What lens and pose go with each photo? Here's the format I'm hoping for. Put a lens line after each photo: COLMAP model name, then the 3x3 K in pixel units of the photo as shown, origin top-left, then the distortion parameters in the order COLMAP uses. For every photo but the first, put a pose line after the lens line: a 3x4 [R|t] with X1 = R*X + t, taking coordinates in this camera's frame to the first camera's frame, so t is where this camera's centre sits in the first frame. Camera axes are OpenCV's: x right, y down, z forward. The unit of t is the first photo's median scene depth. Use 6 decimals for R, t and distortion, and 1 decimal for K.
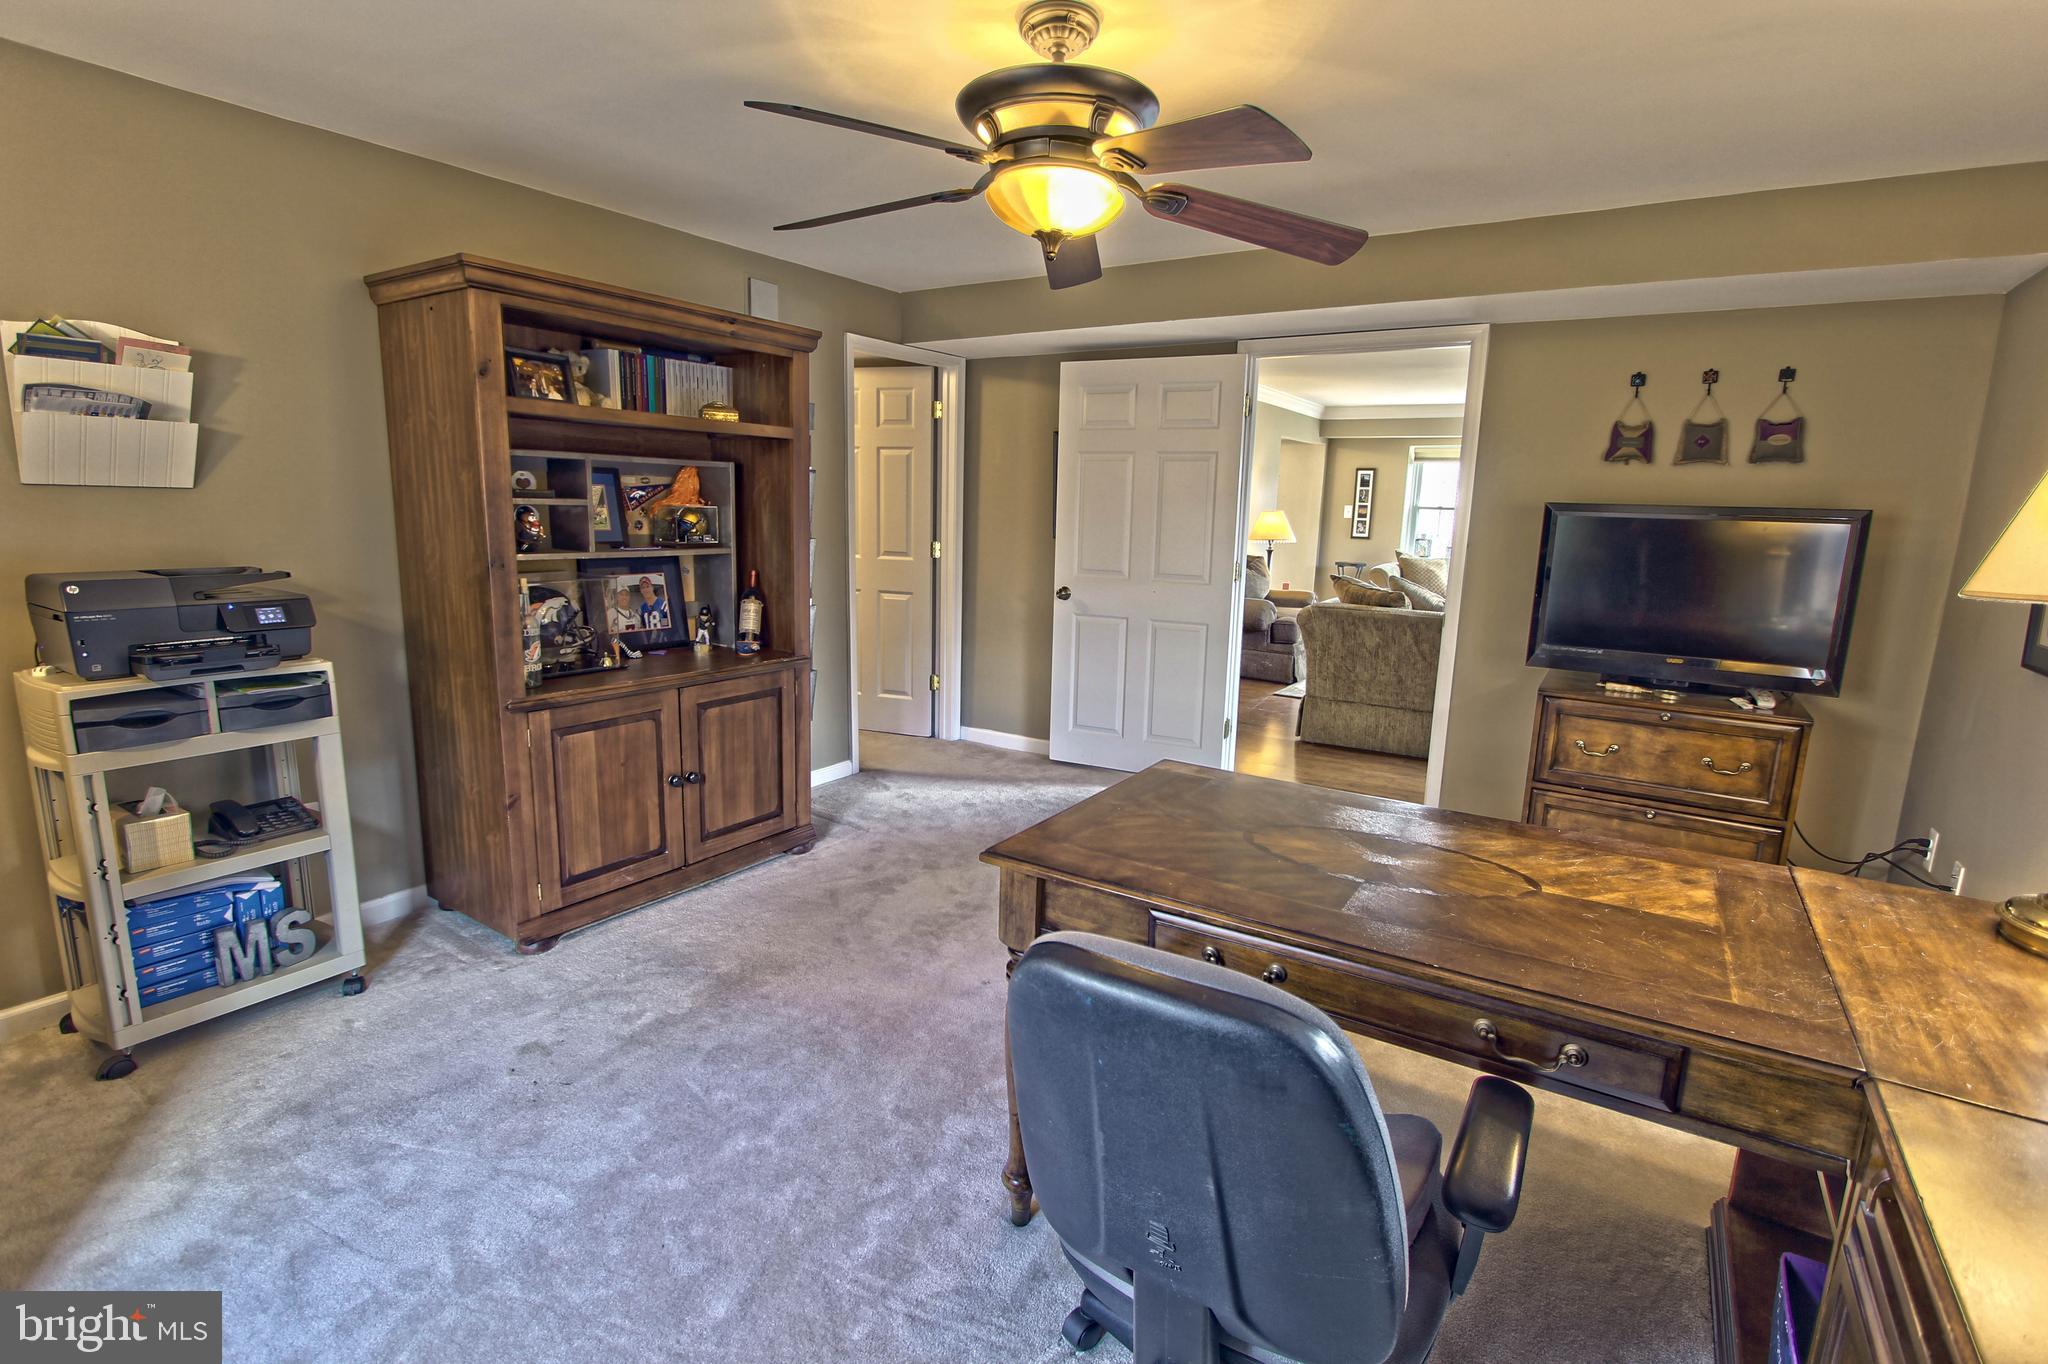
lens RADIAL K [[945.0, 0, 1033.3], [0, 945.0, 677.0], [0, 0, 1]] dist [-0.014094, 0.000543]
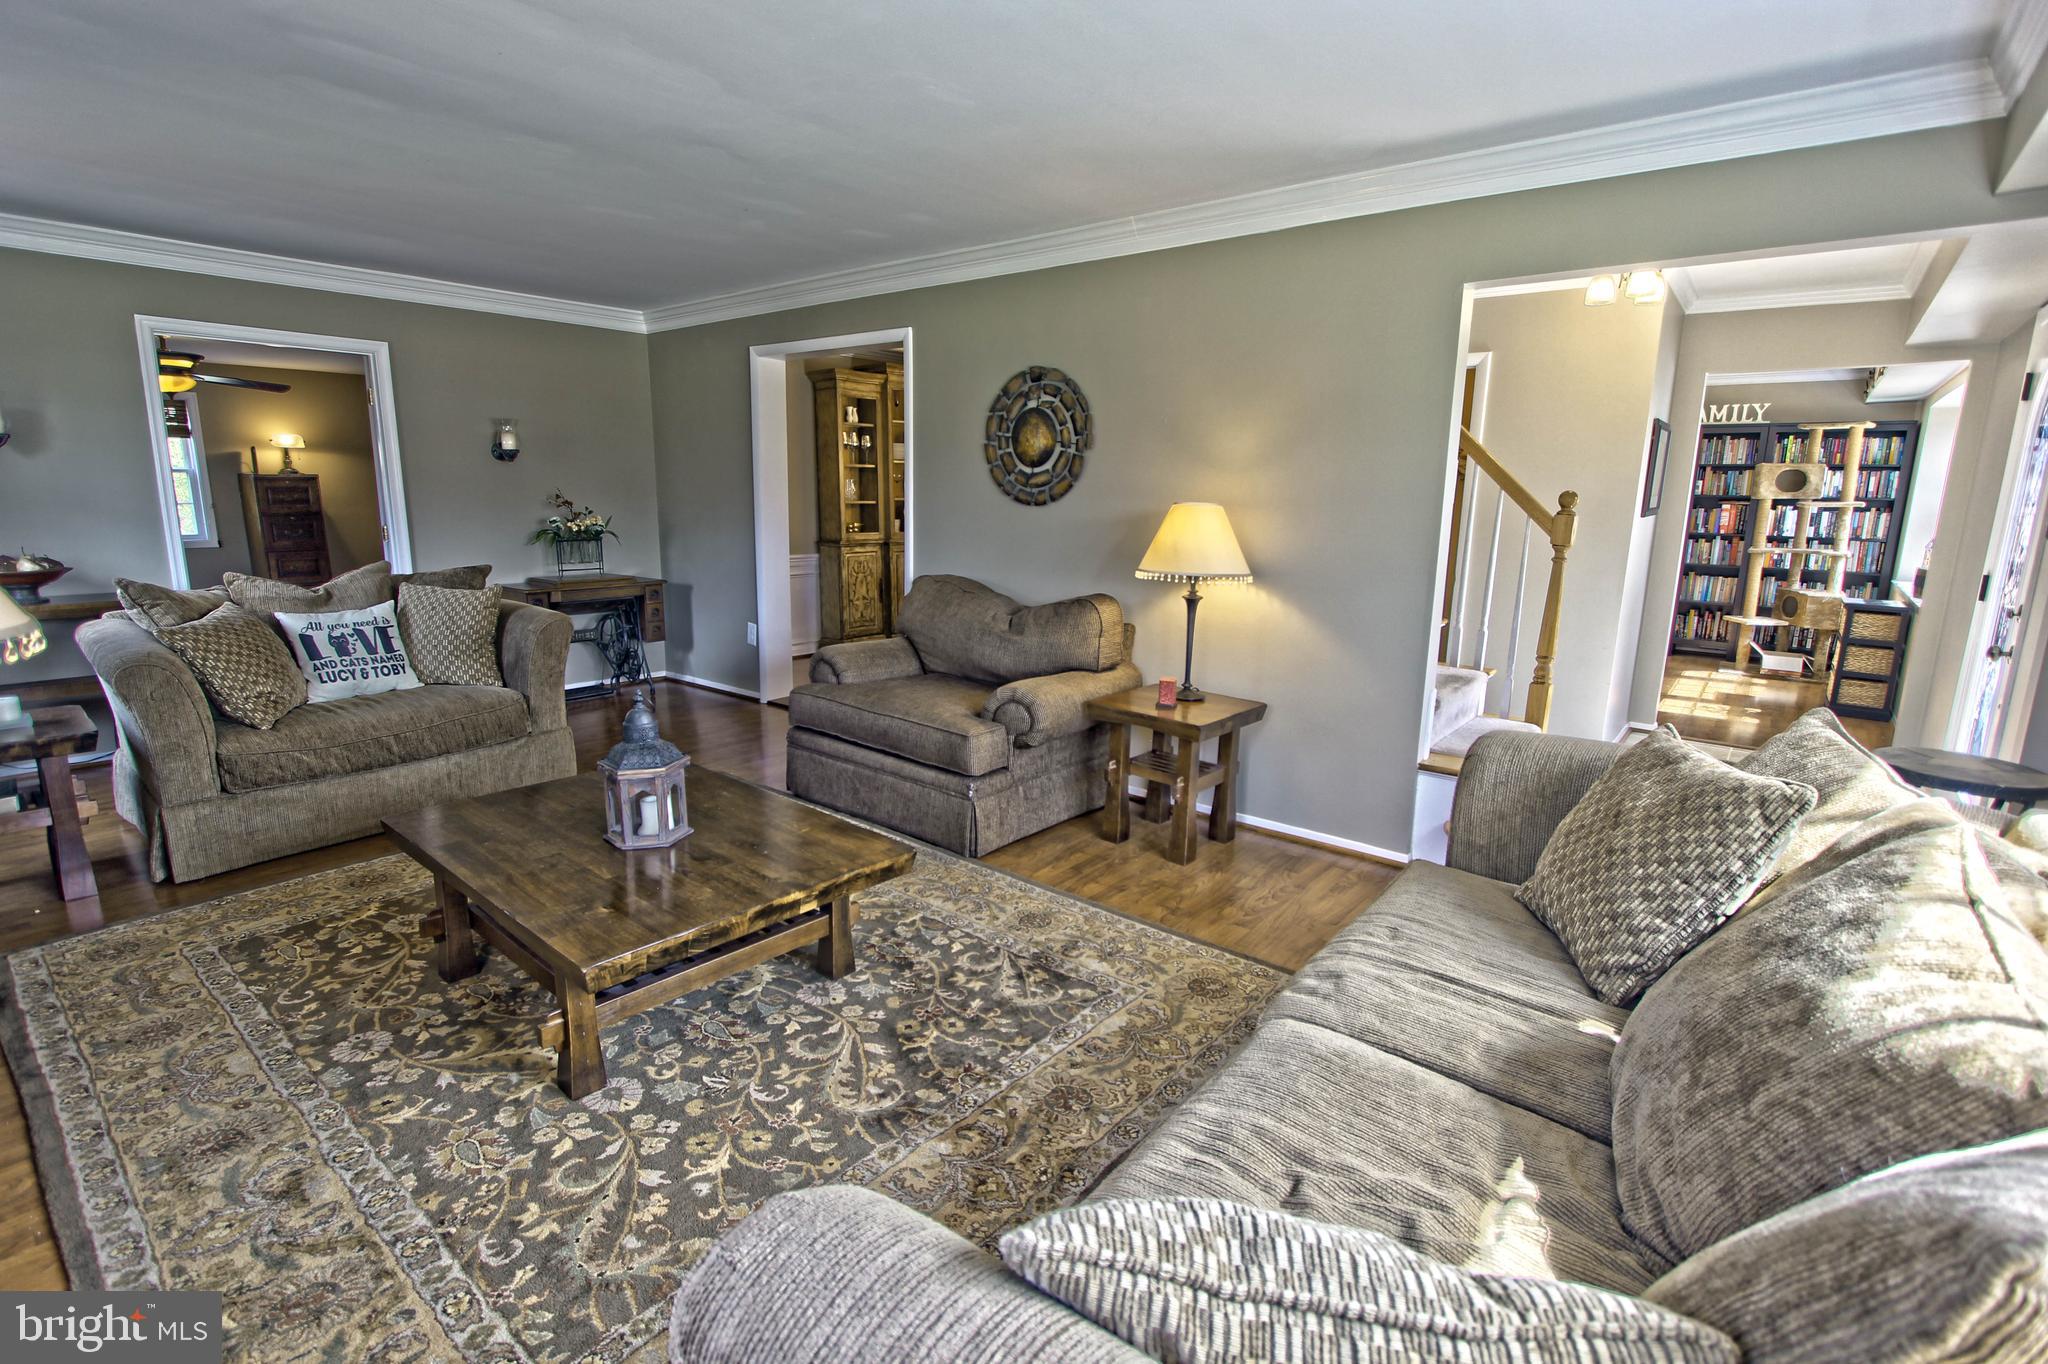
lens RADIAL K [[944.1, 0, 1027.5], [0, 944.1, 679.0], [0, 0, 1]] dist [-0.019927, 0.005020]
pose [[-0.106614, 0.169369, -0.979769, 1.166634], [-0.204015, 0.960693, 0.188271, -0.283957], [0.973145, 0.219960, -0.067869, 1.678792]]
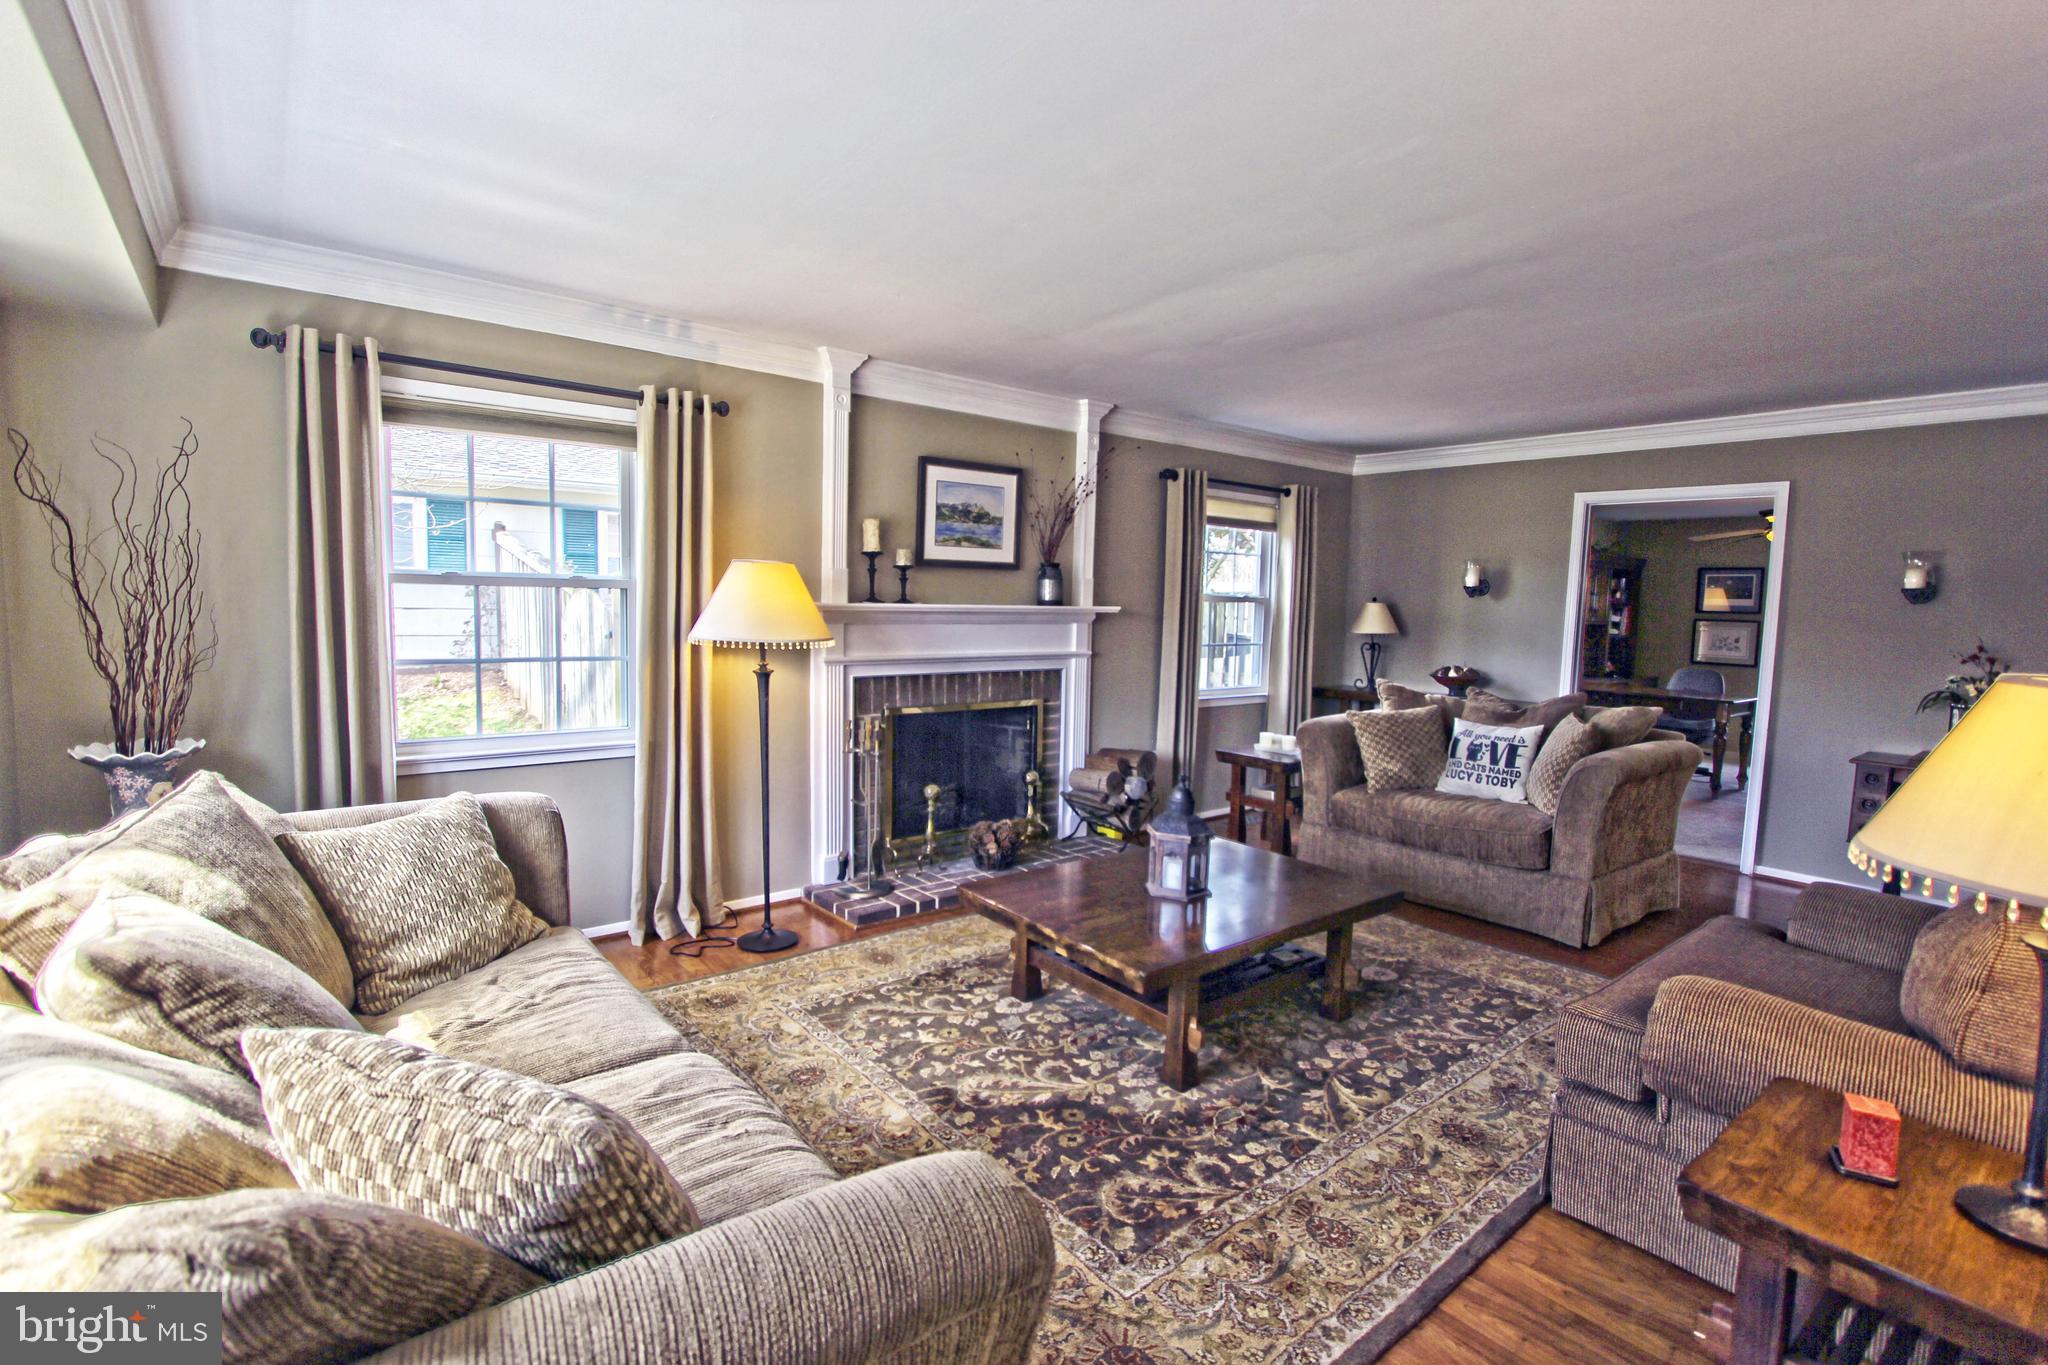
lens RADIAL K [[944.1, 0, 1027.5], [0, 944.1, 679.5], [0, 0, 1]] dist [-0.019927, 0.005020]
pose [[-0.952422, -0.077636, 0.294728, 0.654255], [0.005019, 0.962887, 0.269859, -0.366453], [-0.304740, 0.258499, -0.916685, 2.015793]]
